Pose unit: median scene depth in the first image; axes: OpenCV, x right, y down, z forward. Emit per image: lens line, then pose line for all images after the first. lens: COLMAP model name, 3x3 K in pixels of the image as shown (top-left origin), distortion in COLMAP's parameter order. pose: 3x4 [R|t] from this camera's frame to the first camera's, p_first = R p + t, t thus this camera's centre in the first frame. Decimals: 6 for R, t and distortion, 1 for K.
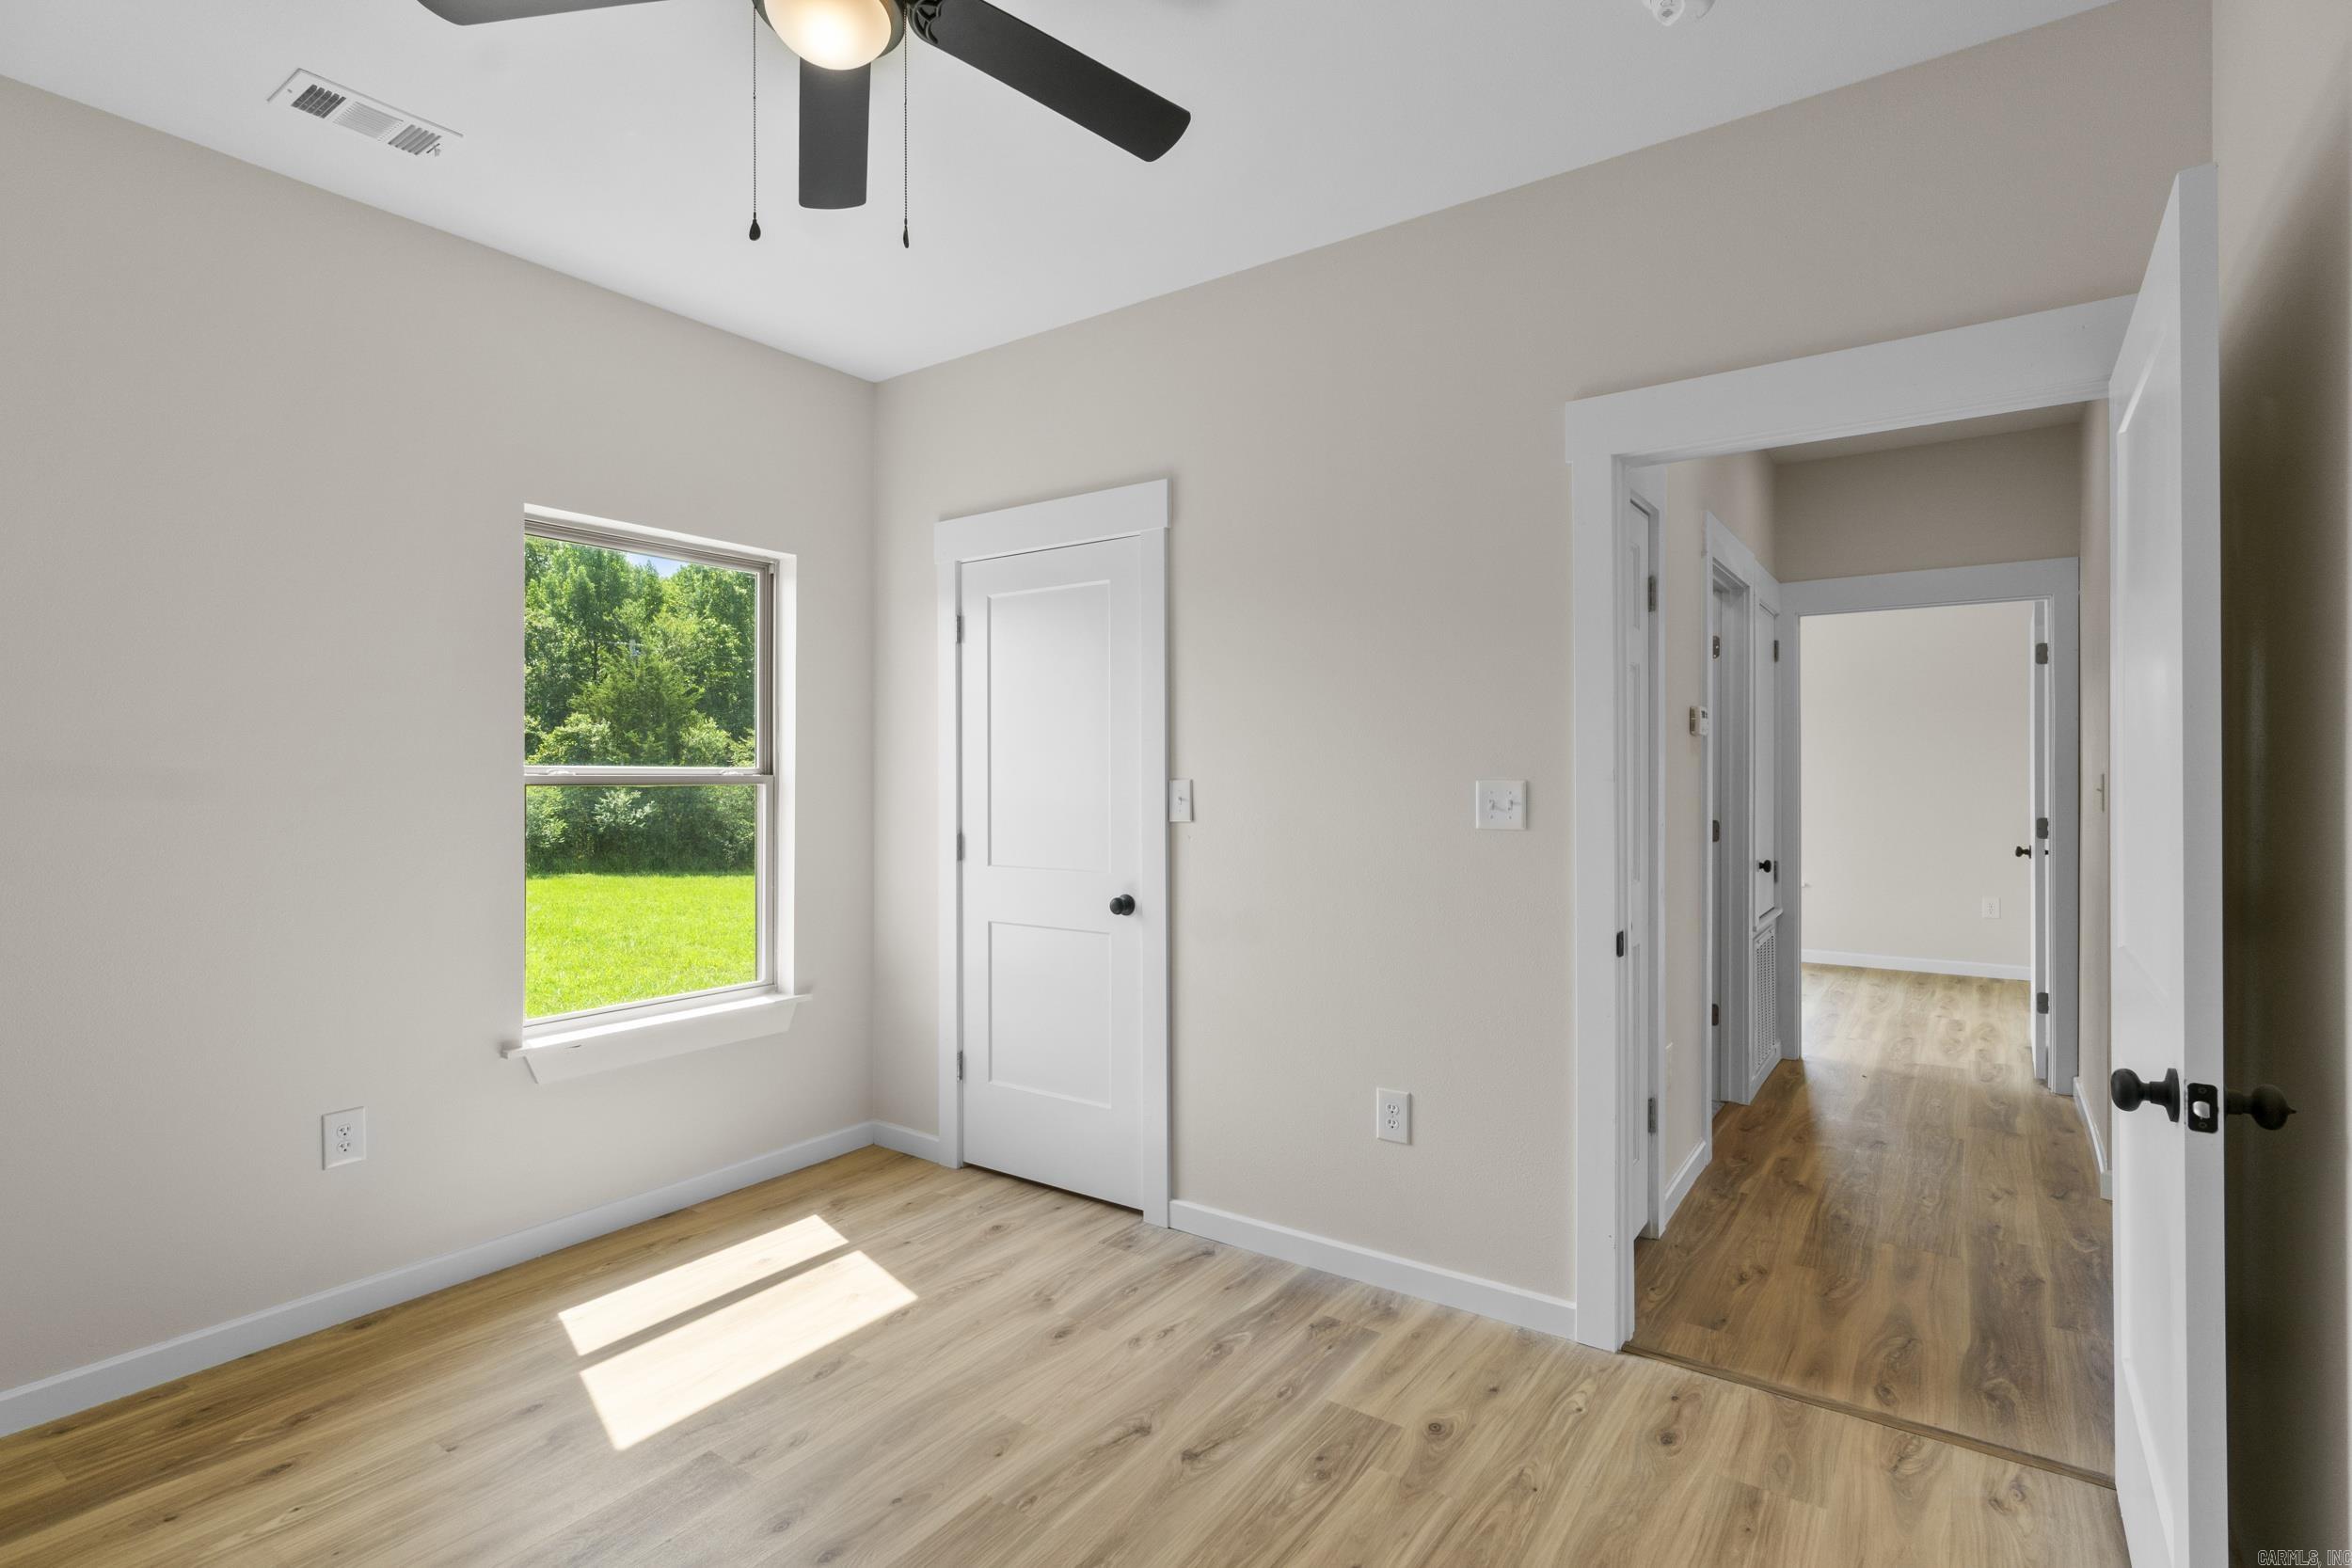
lens RADIAL K [[1141.0, 0, 1140.3], [0, 1141.0, 799.5], [0, 0, 1]] dist [0.006960, -0.002601]
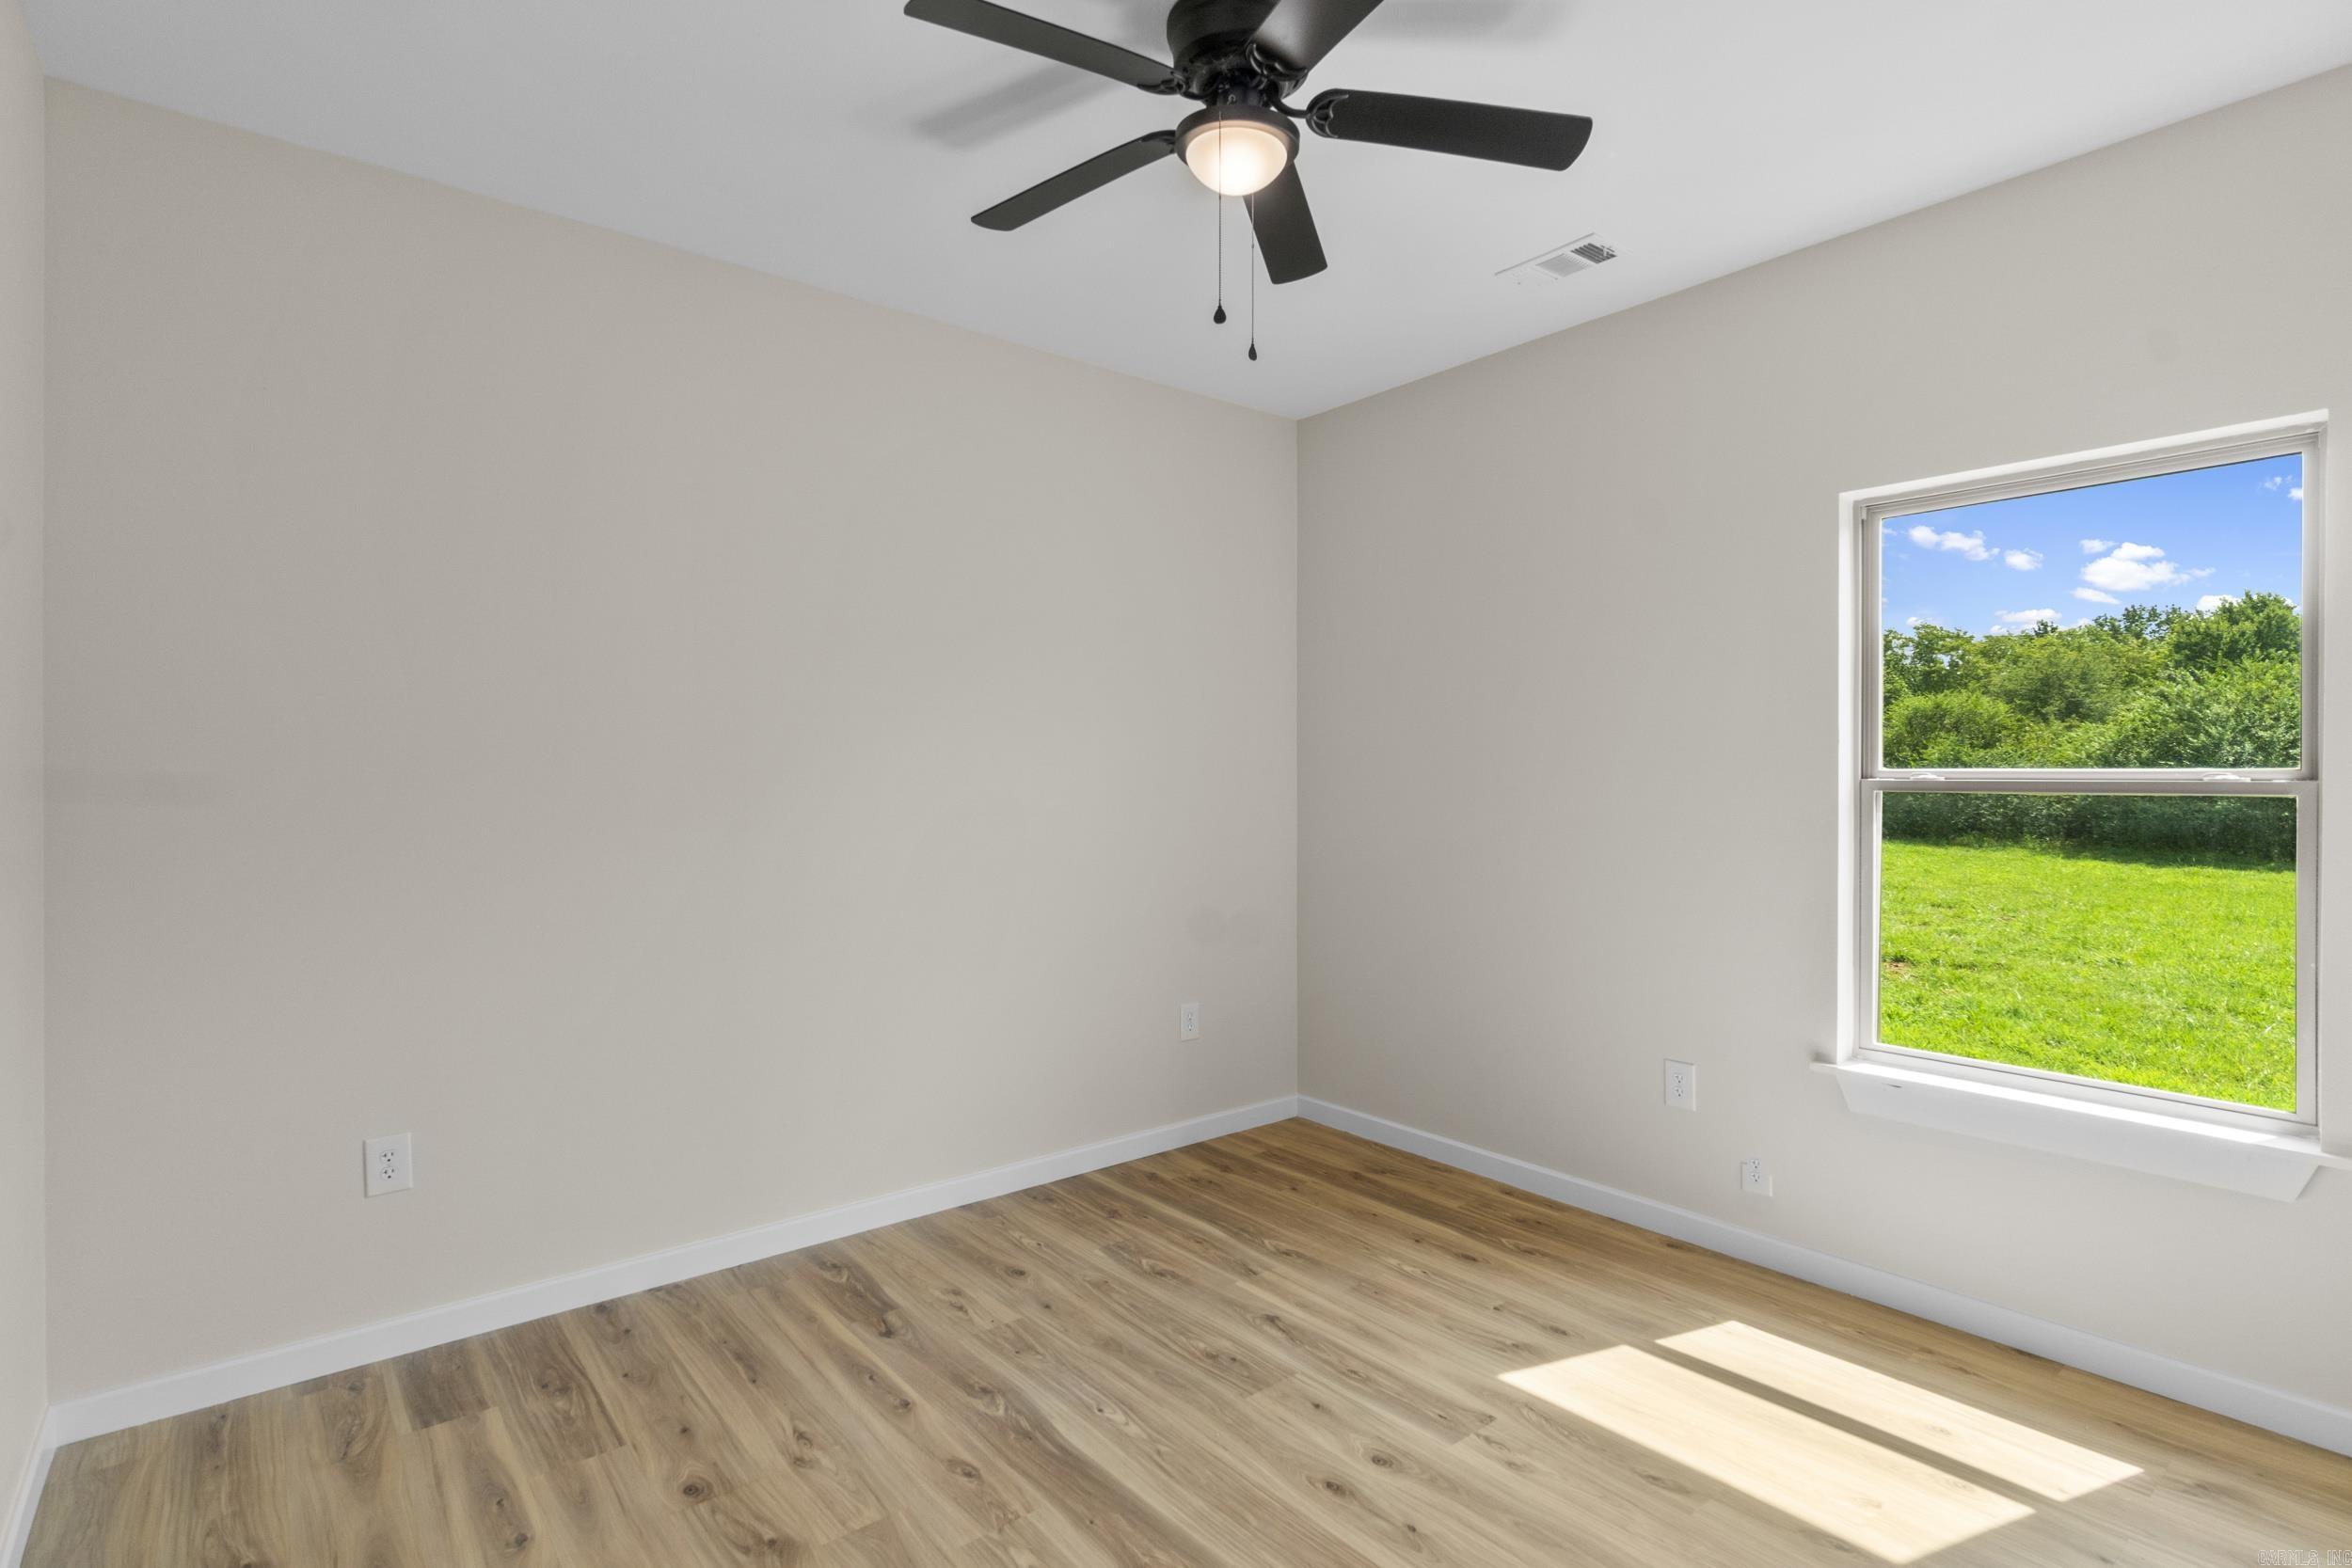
lens RADIAL K [[1141.0, 0, 1170.5], [0, 1141.0, 794.7], [0, 0, 1]] dist [0.006960, -0.002601]
pose [[-0.245797, 0.016389, -0.969183, 0.577774], [-0.024600, 0.999430, 0.023139, -0.018232], [0.969009, 0.029530, -0.245254, 0.773007]]
